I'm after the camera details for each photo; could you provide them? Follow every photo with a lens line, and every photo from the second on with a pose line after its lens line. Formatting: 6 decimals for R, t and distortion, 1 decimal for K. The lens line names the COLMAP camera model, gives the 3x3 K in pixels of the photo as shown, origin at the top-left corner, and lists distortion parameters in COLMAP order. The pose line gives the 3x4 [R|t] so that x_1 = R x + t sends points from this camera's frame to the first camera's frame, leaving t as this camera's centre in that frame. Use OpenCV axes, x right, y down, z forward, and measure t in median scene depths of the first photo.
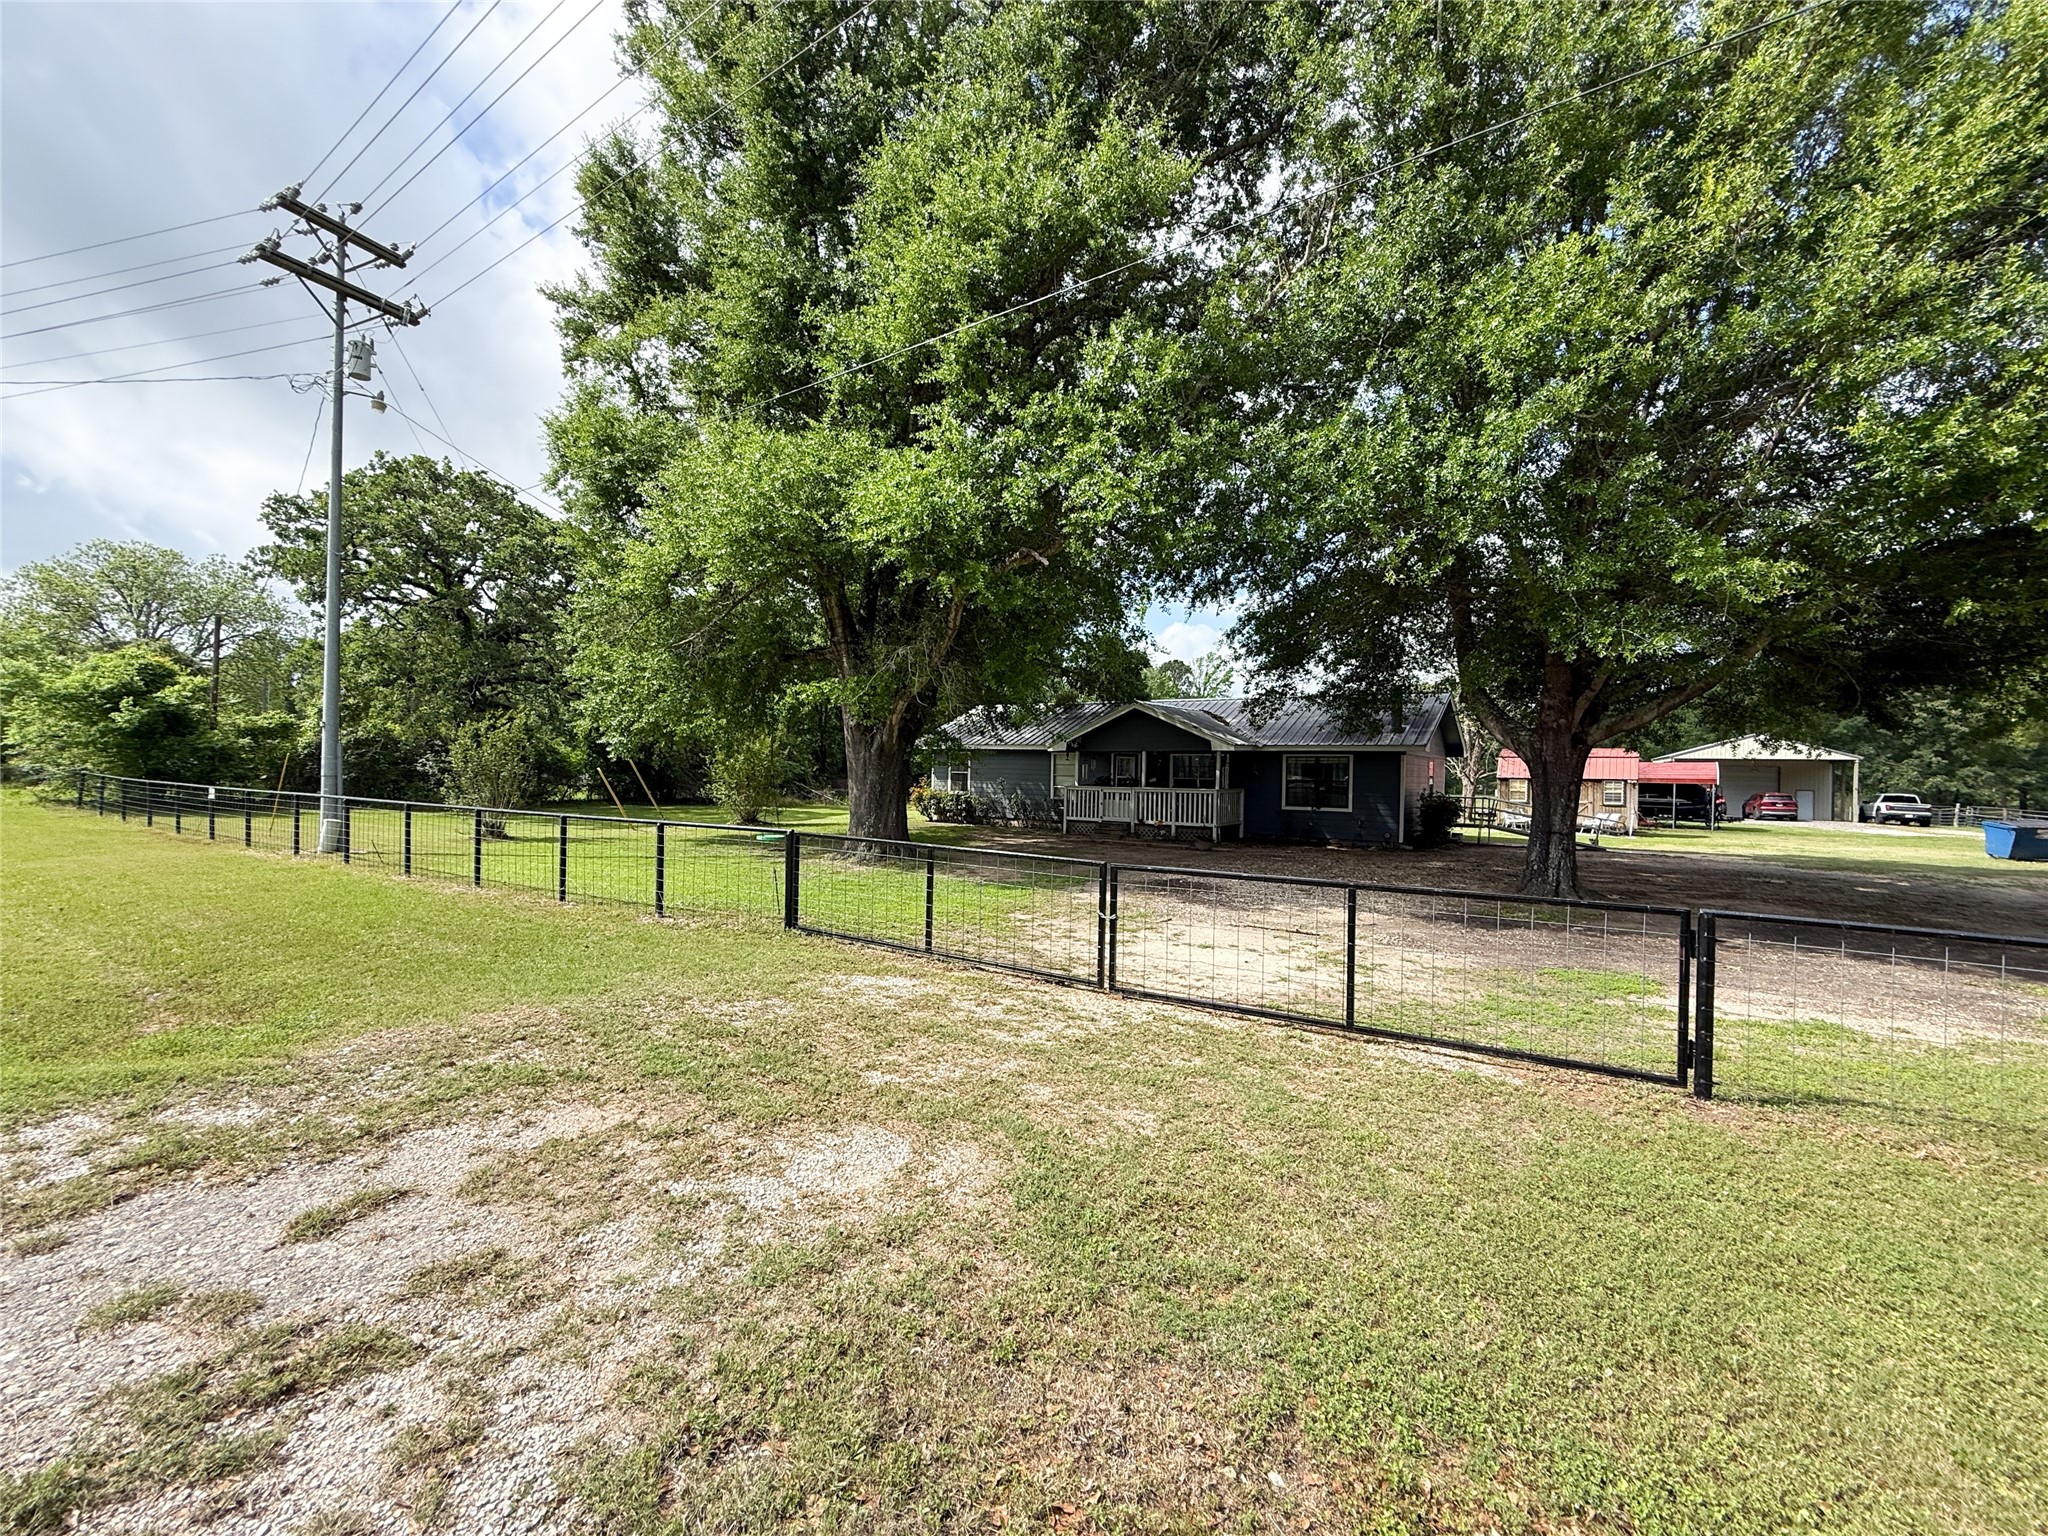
lens RADIAL K [[823.1, 0, 1026.5], [0, 823.1, 766.2], [0, 0, 1]] dist [-0.000521, -0.000002]
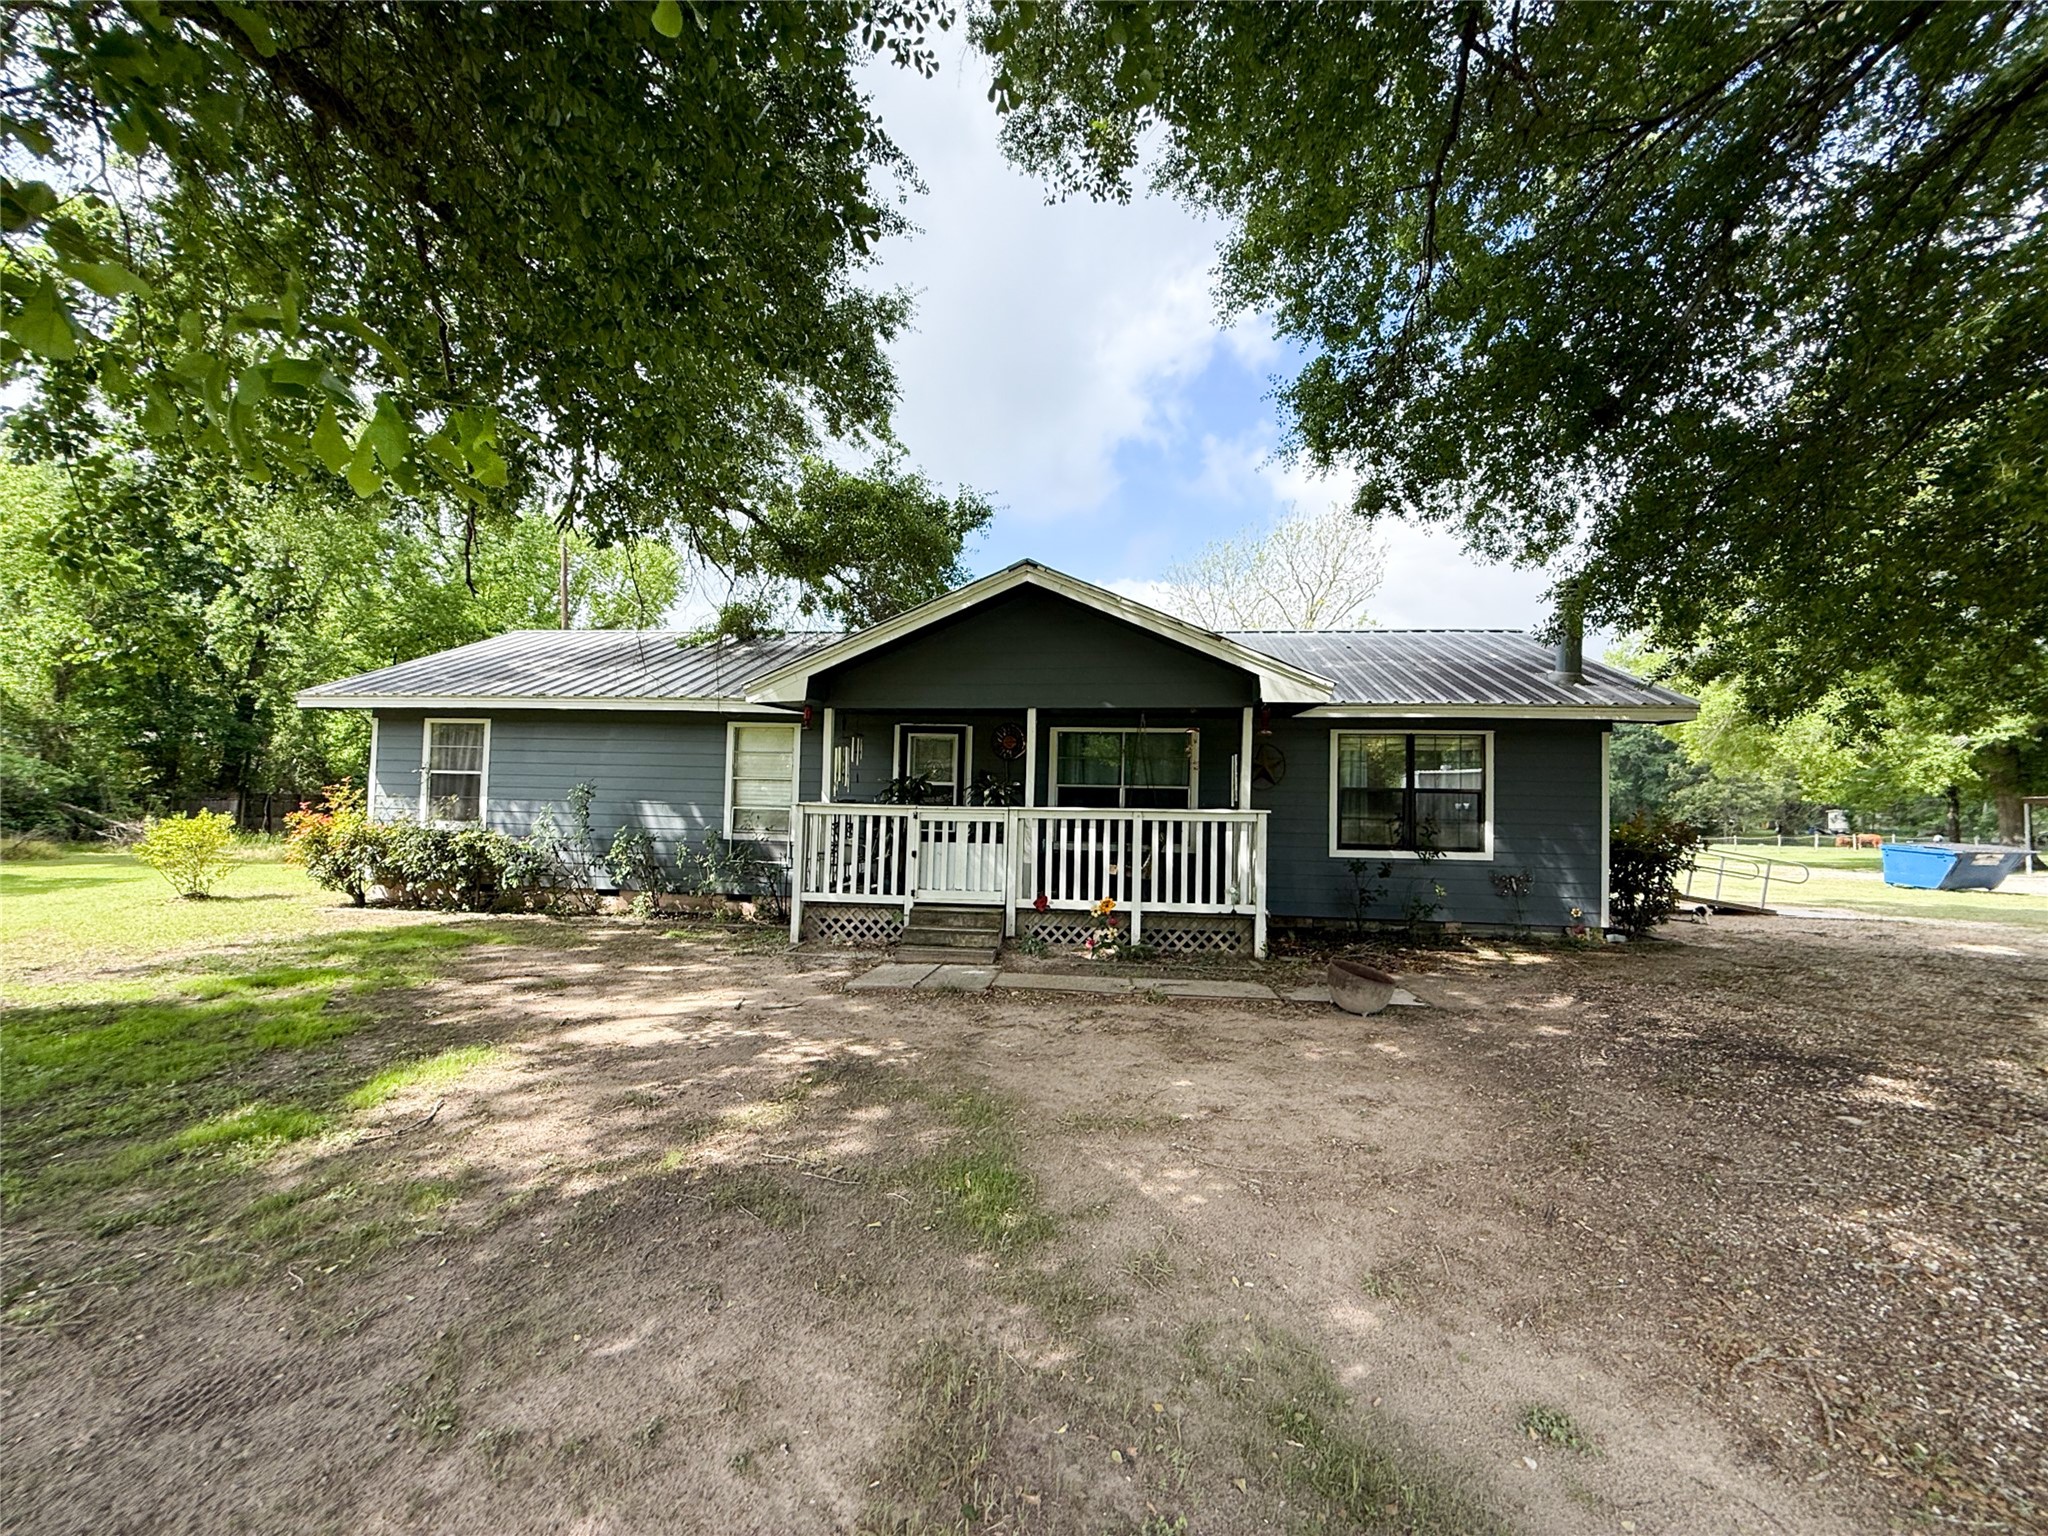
lens RADIAL K [[815.5, 0, 1021.5], [0, 815.5, 771.0], [0, 0, 1]] dist [0.001024, -0.000219]
pose [[0.888782, 0.018345, 0.457963, -0.024719], [-0.004584, 0.999504, -0.031141, 0.020498], [-0.458308, 0.025579, 0.888425, 0.650815]]
